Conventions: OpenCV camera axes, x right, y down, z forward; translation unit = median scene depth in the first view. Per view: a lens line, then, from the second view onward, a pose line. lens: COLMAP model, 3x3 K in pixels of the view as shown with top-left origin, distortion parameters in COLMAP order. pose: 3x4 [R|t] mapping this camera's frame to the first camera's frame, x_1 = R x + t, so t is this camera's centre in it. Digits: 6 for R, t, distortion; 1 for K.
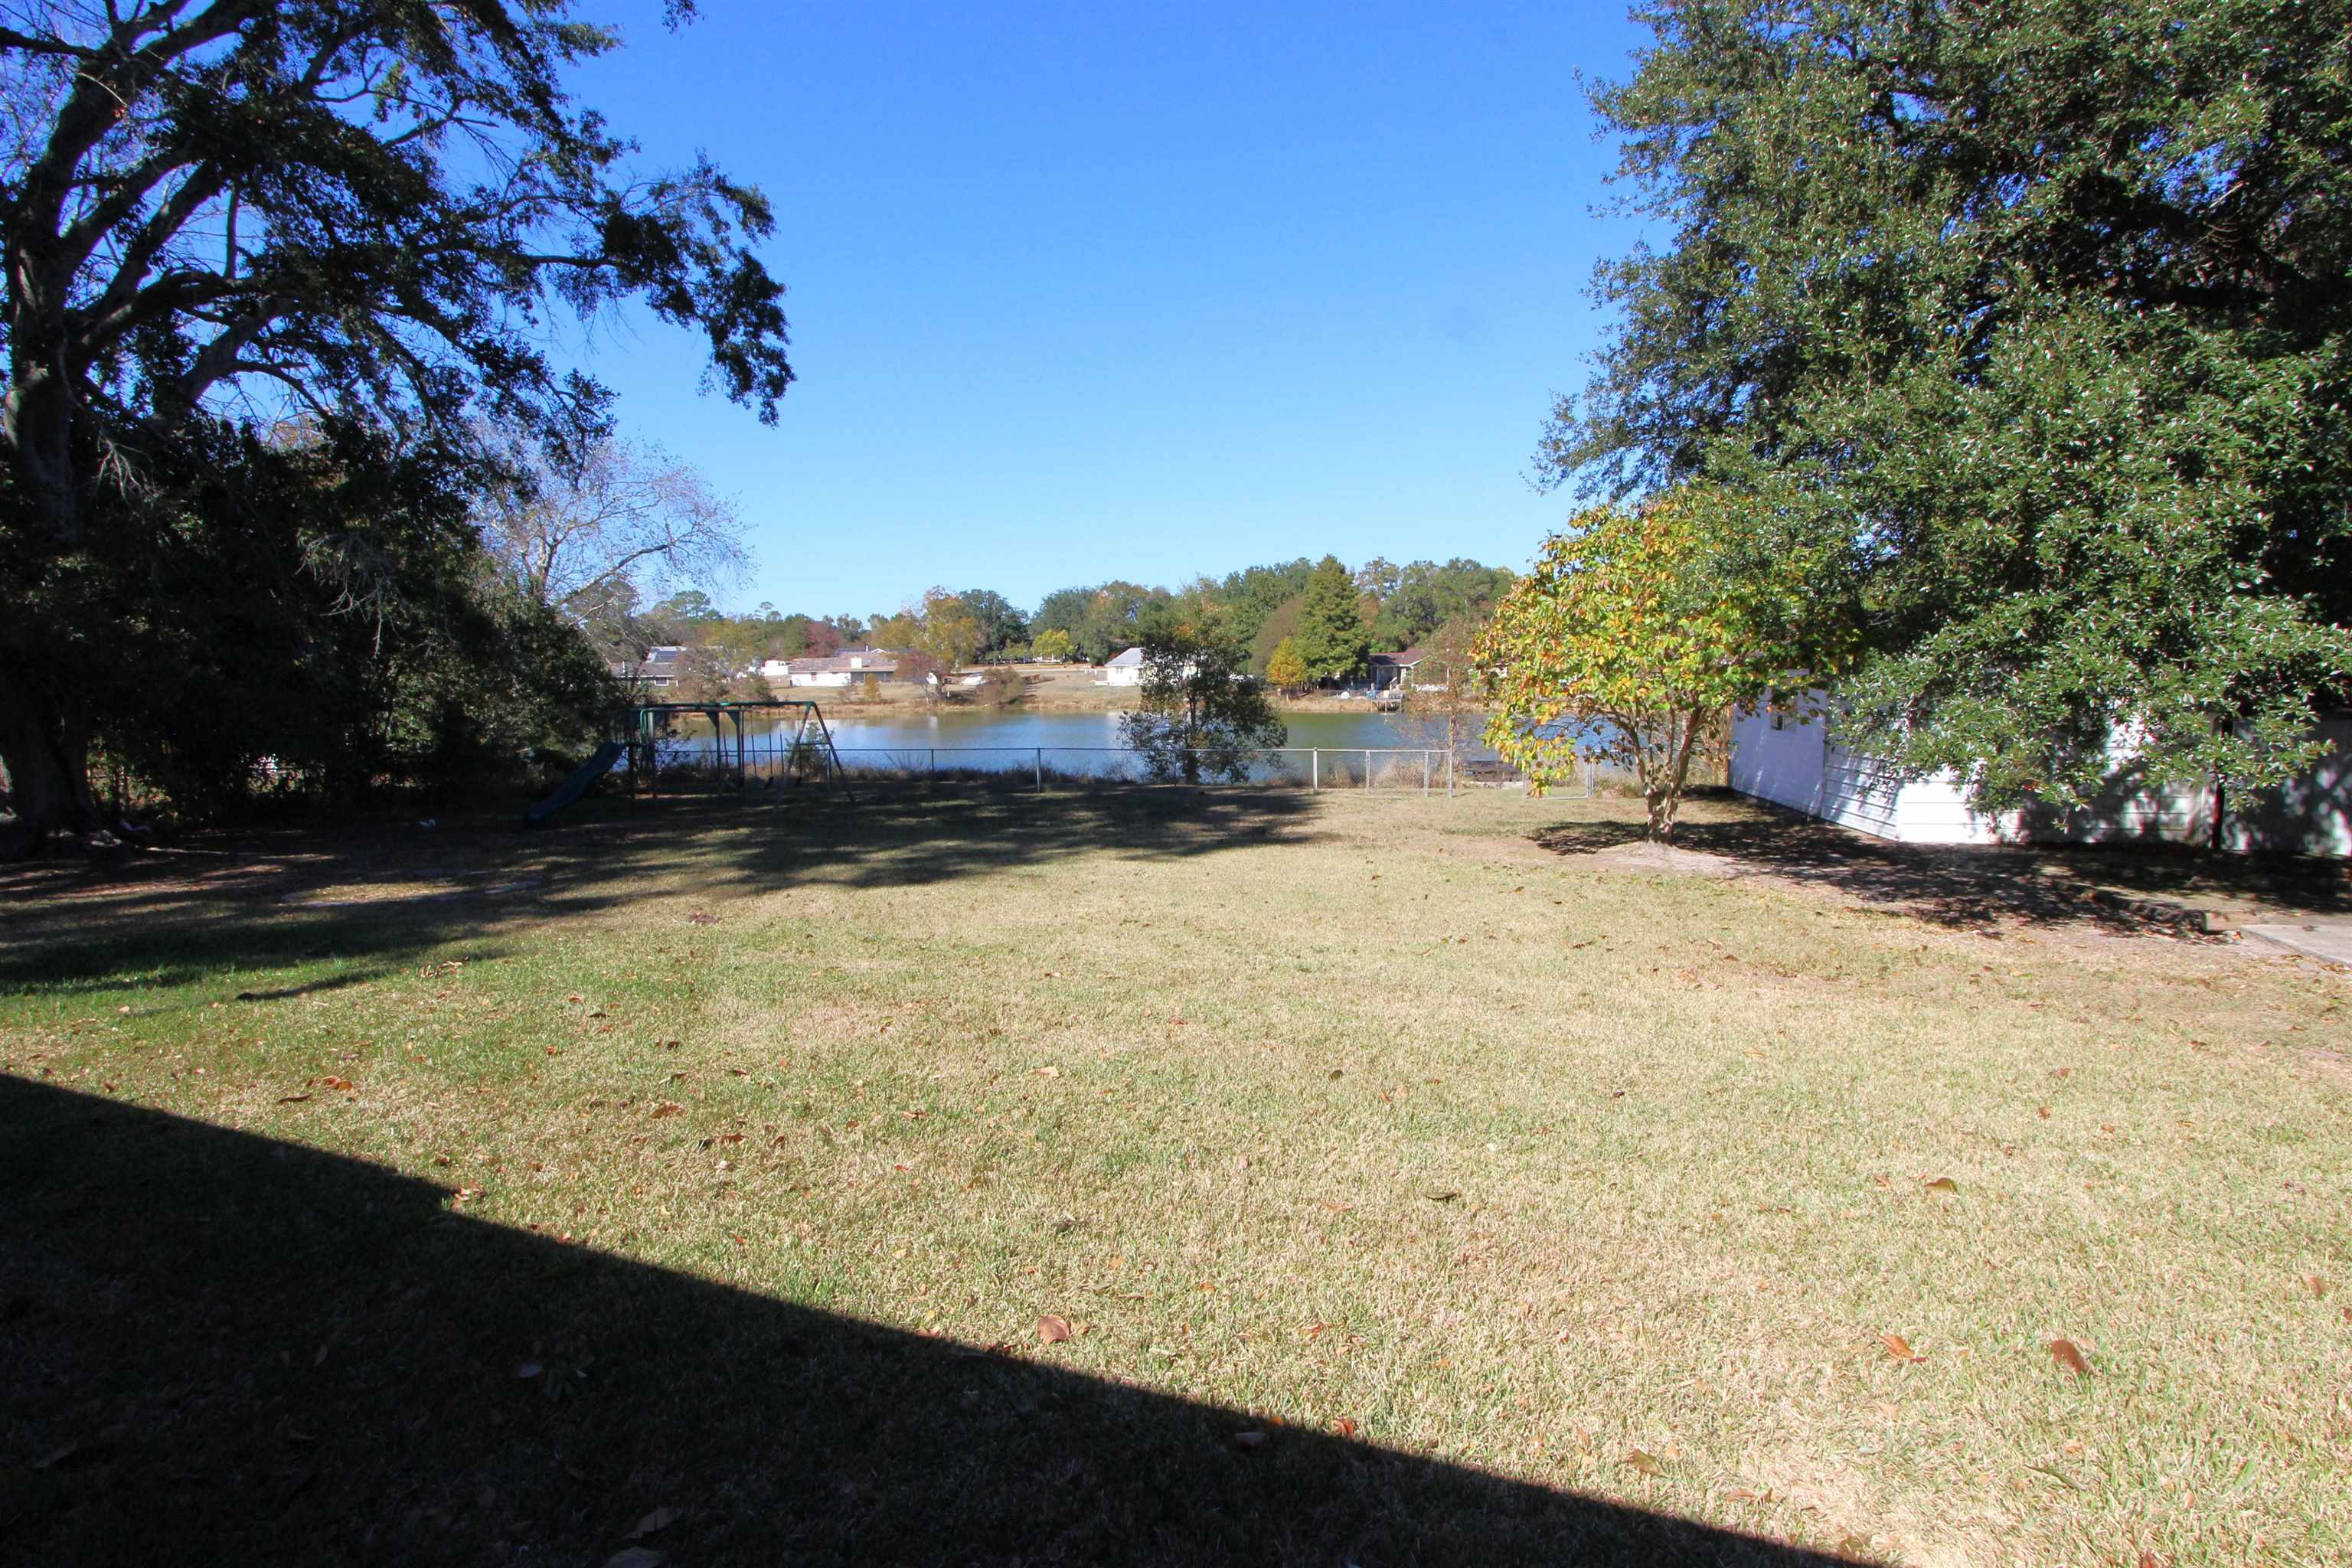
lens RADIAL K [[1078.1, 0, 1187.4], [0, 1078.1, 790.5], [0, 0, 1]] dist [-0.005073, -0.000909]
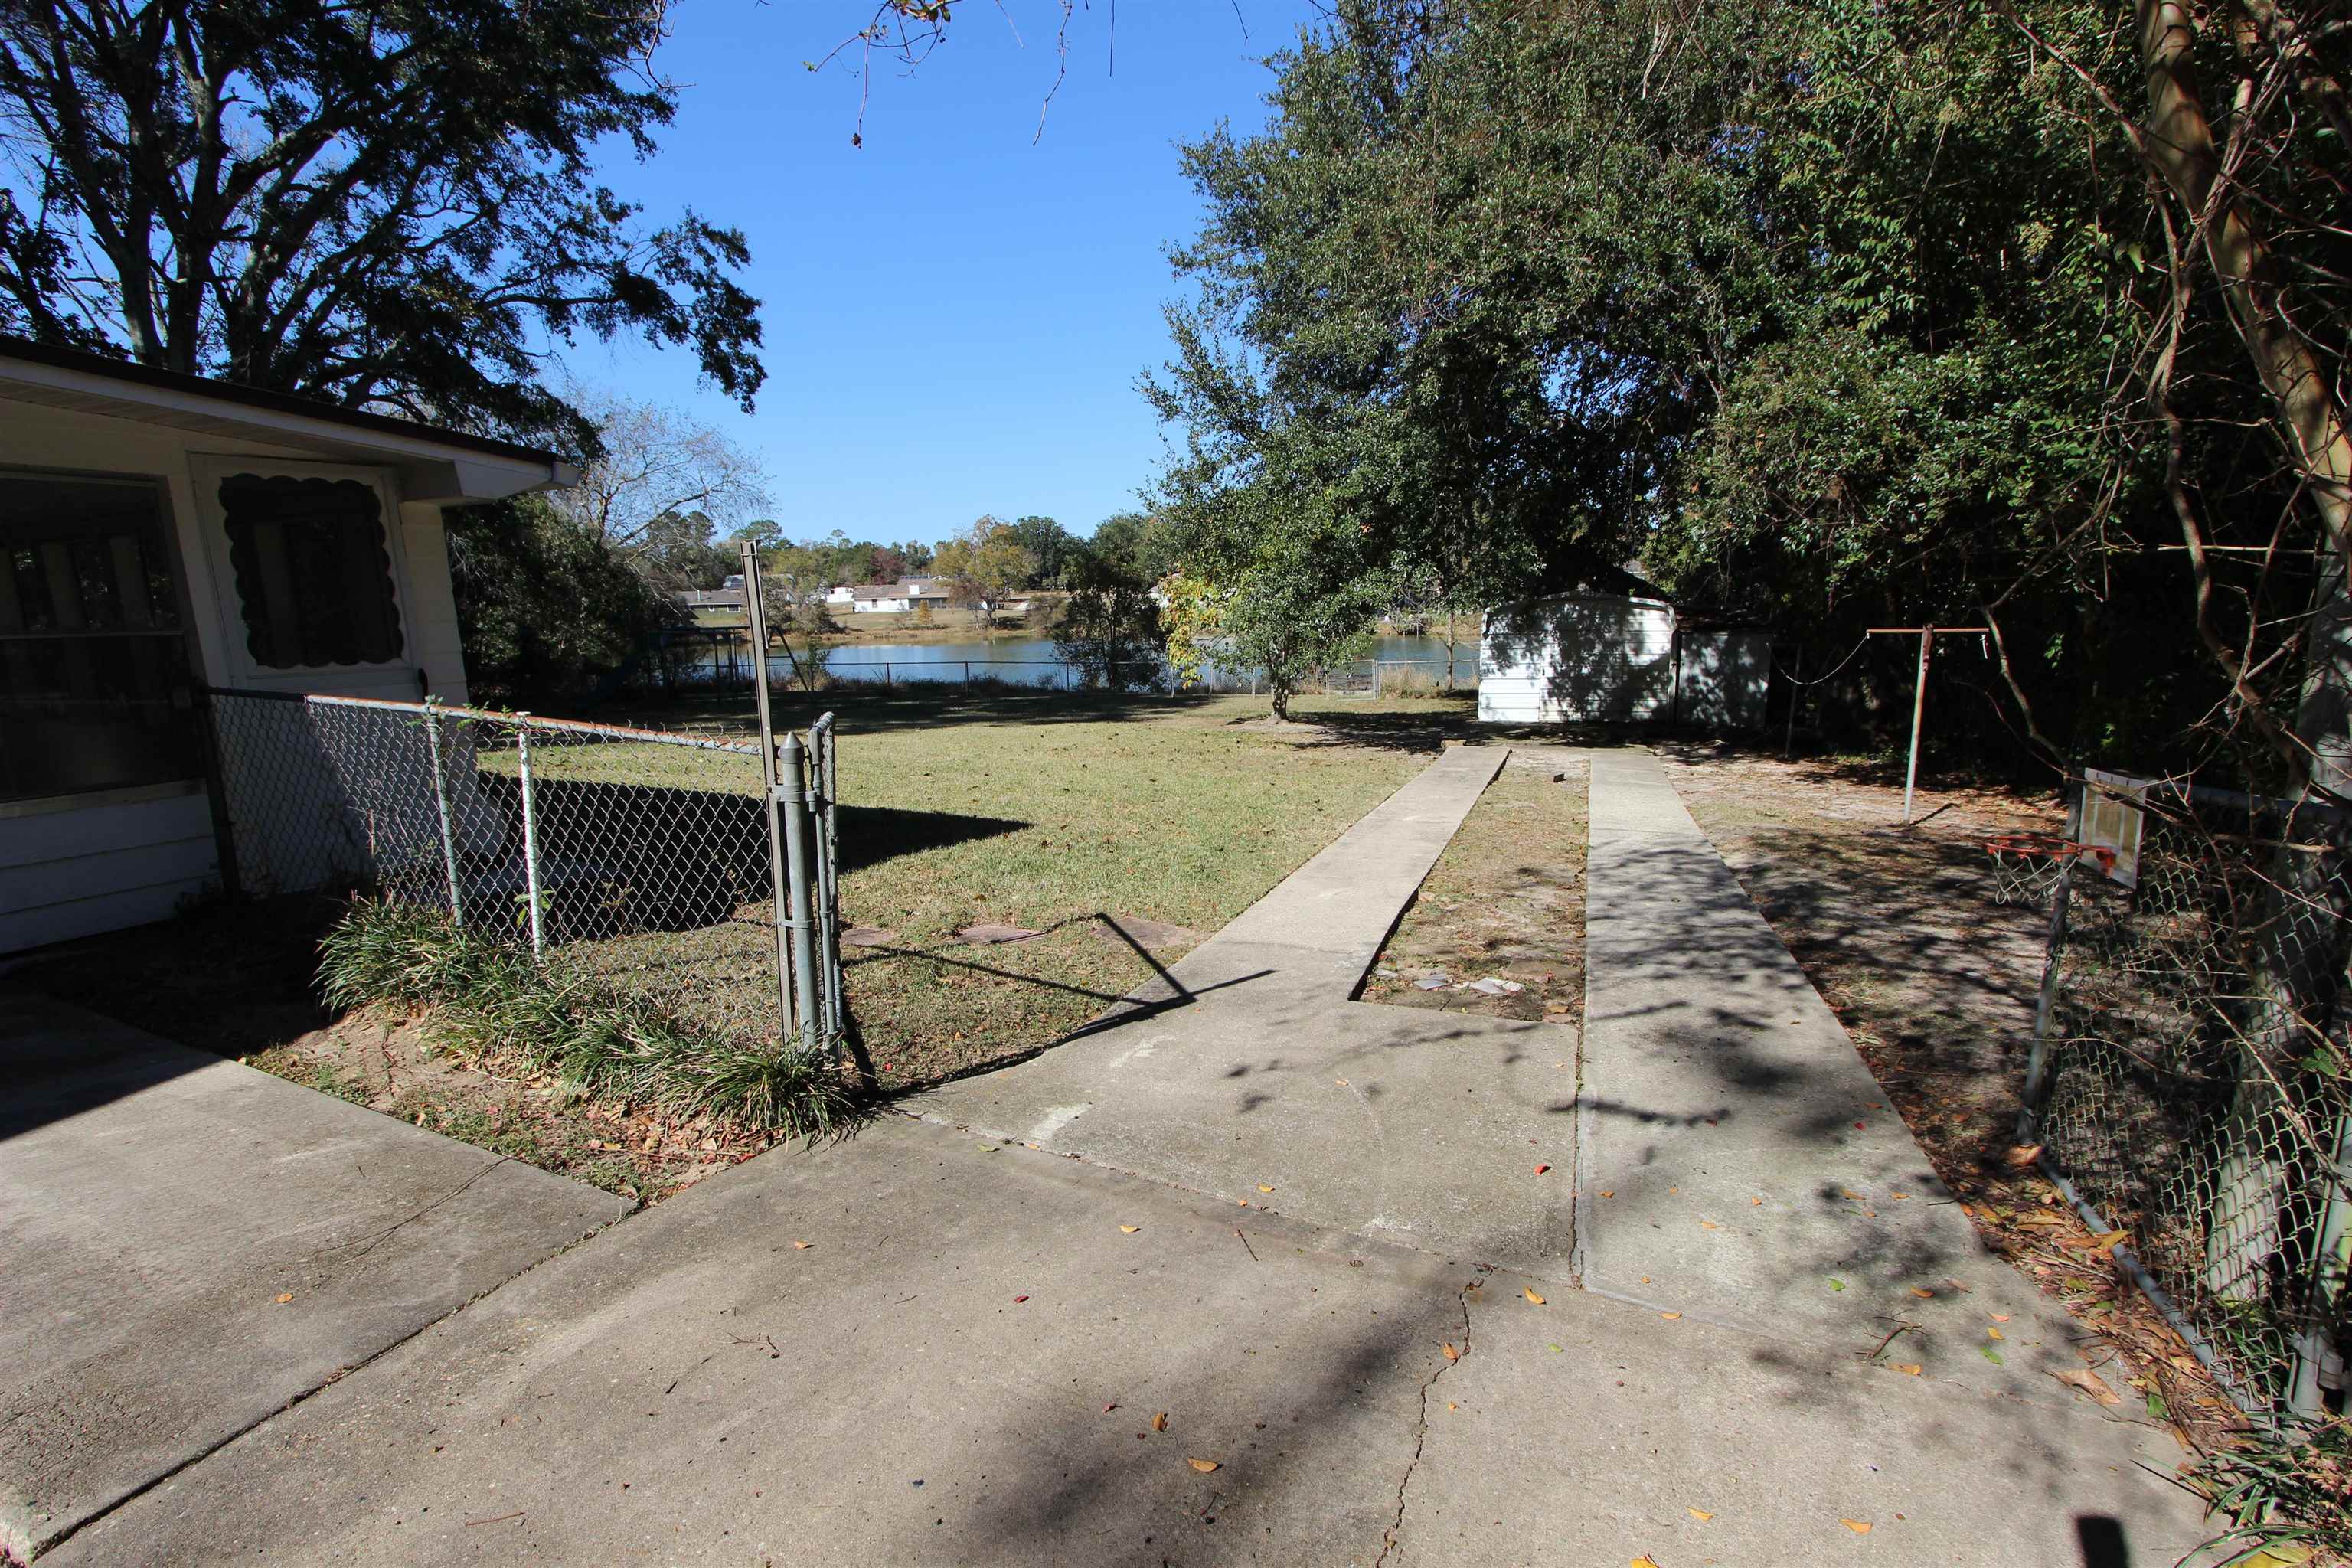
lens RADIAL K [[1078.1, 0, 1188.3], [0, 1078.1, 783.1], [0, 0, 1]] dist [-0.005073, -0.000909]
pose [[0.997743, 0.006799, -0.066803, 0.234743], [-0.002633, 0.998057, 0.062256, 0.026041], [0.067097, -0.061939, 0.995822, -0.295753]]
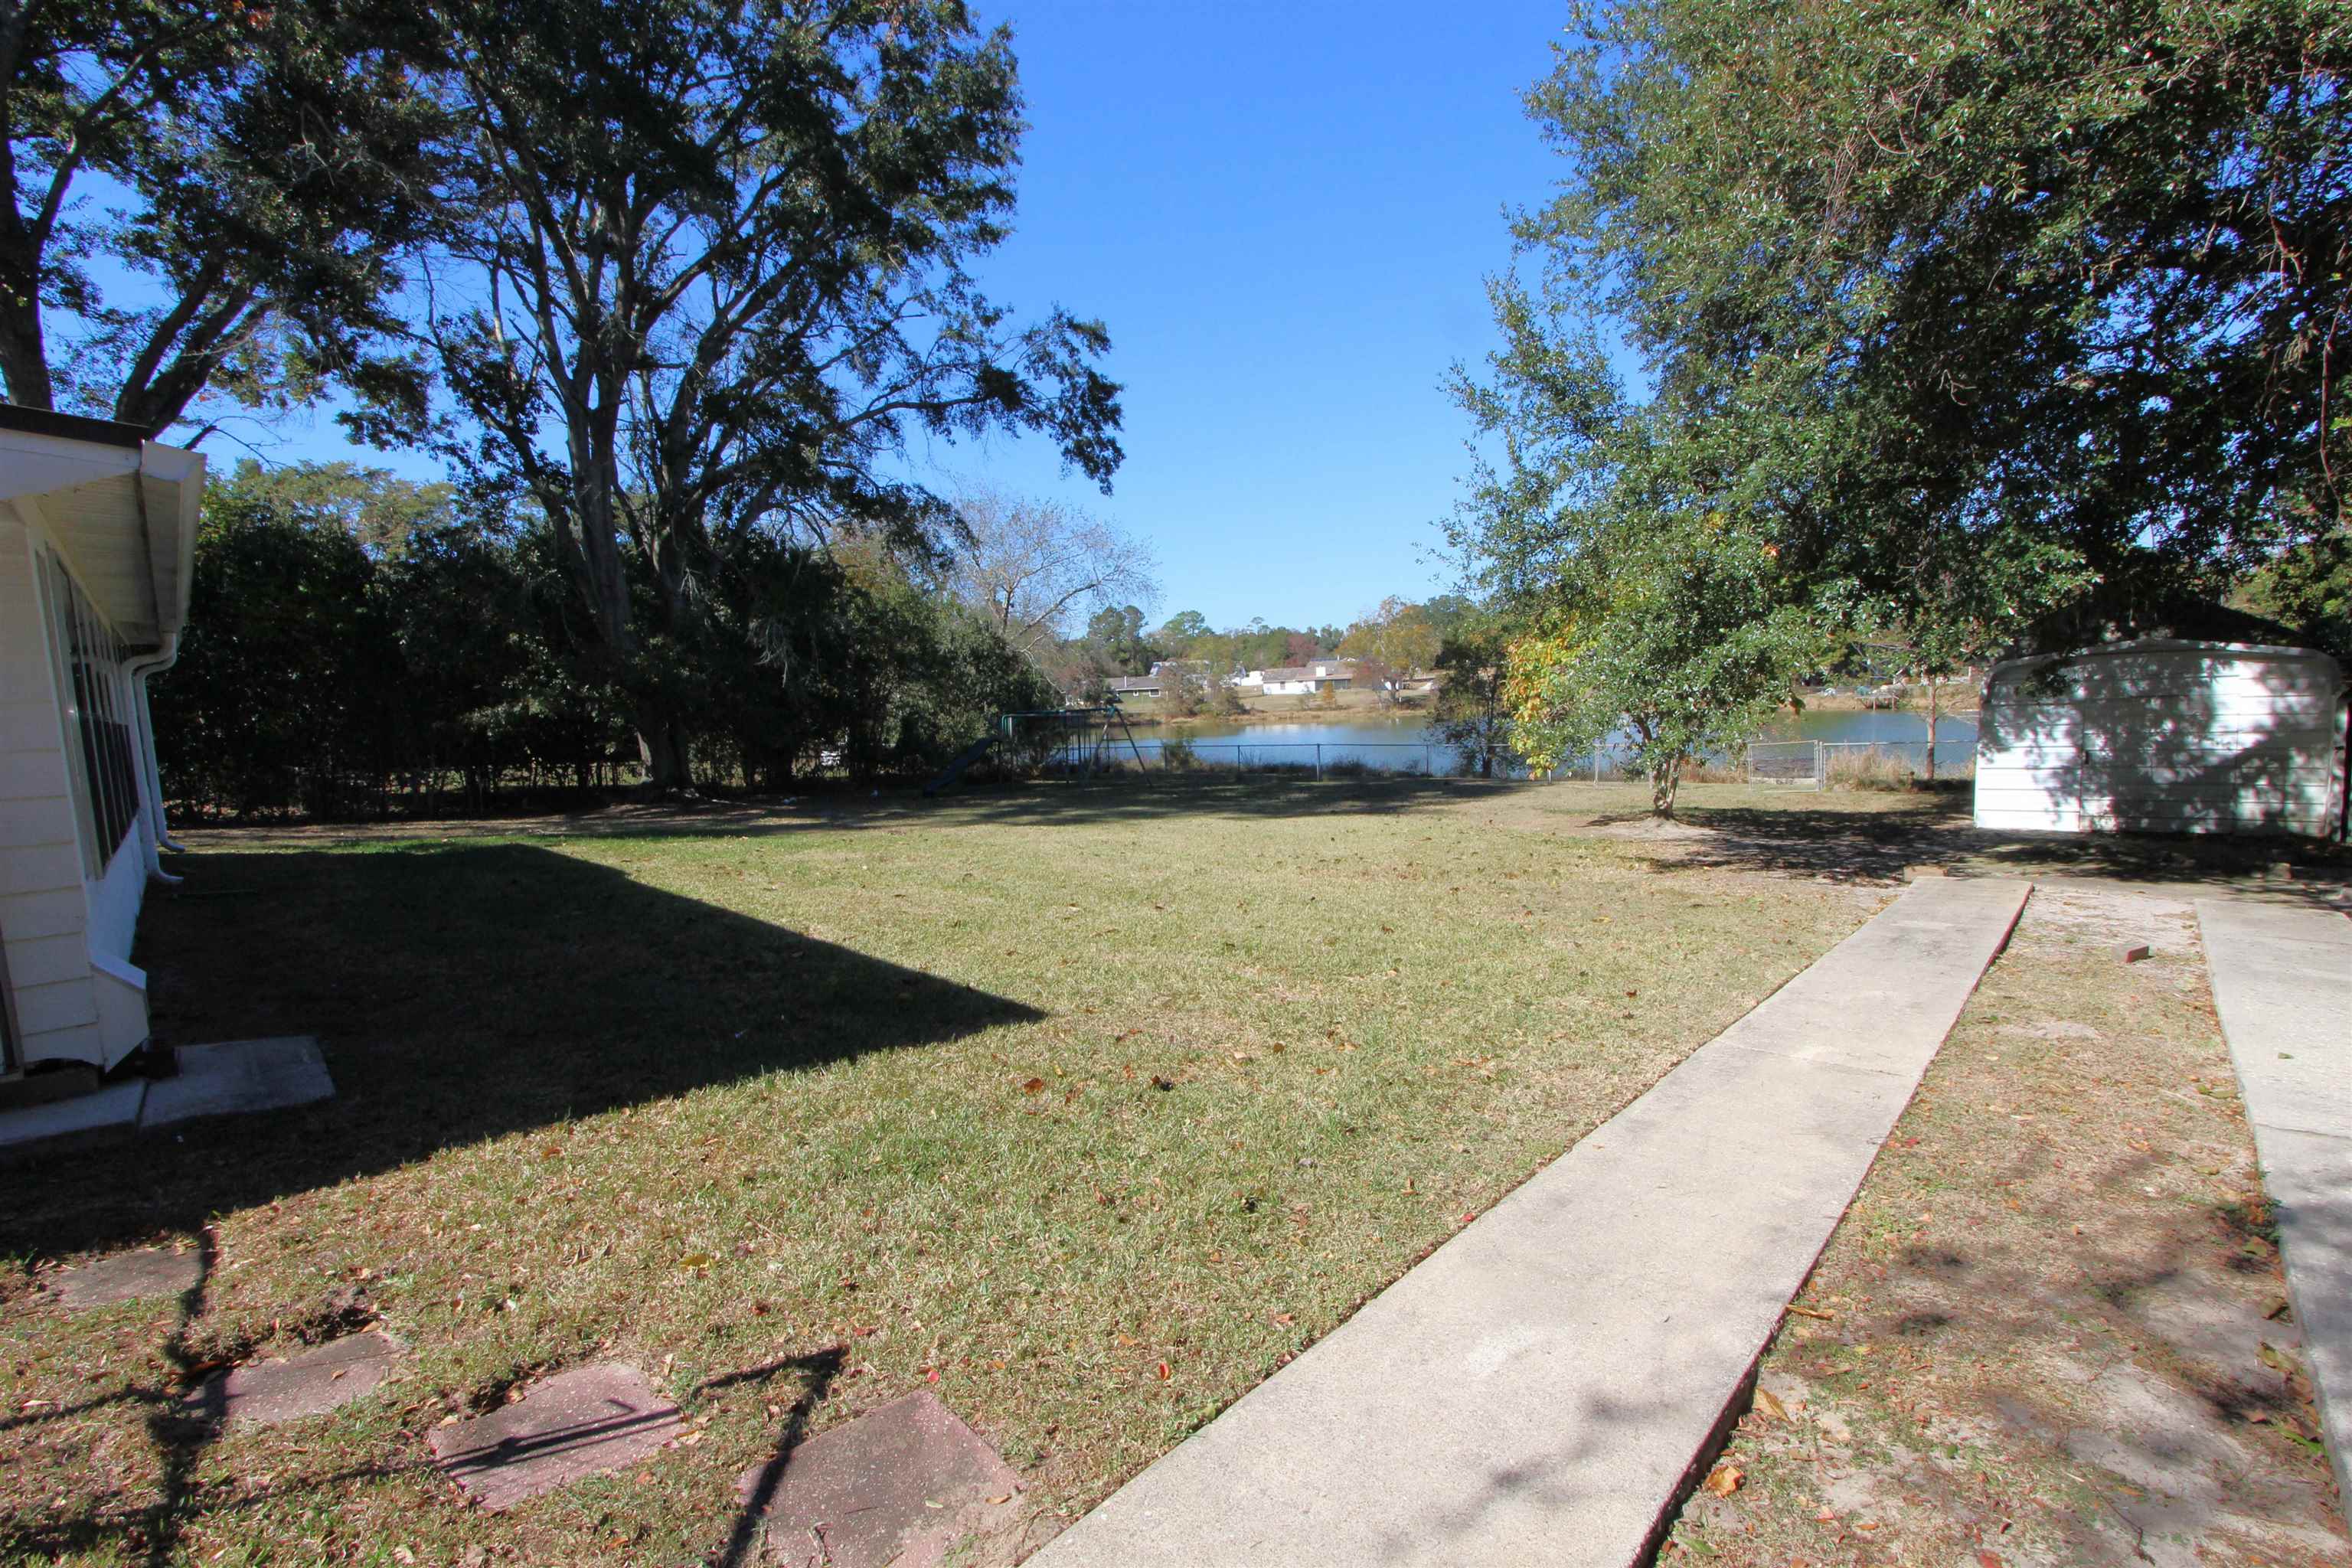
lens RADIAL K [[1078.1, 0, 1192.6], [0, 1078.1, 791.7], [0, 0, 1]] dist [-0.005073, -0.000909]
pose [[0.904527, 0.015830, -0.426122, 0.269988], [-0.017233, 0.999851, 0.000563, 0.016726], [0.426068, 0.006834, 0.904666, -0.138685]]
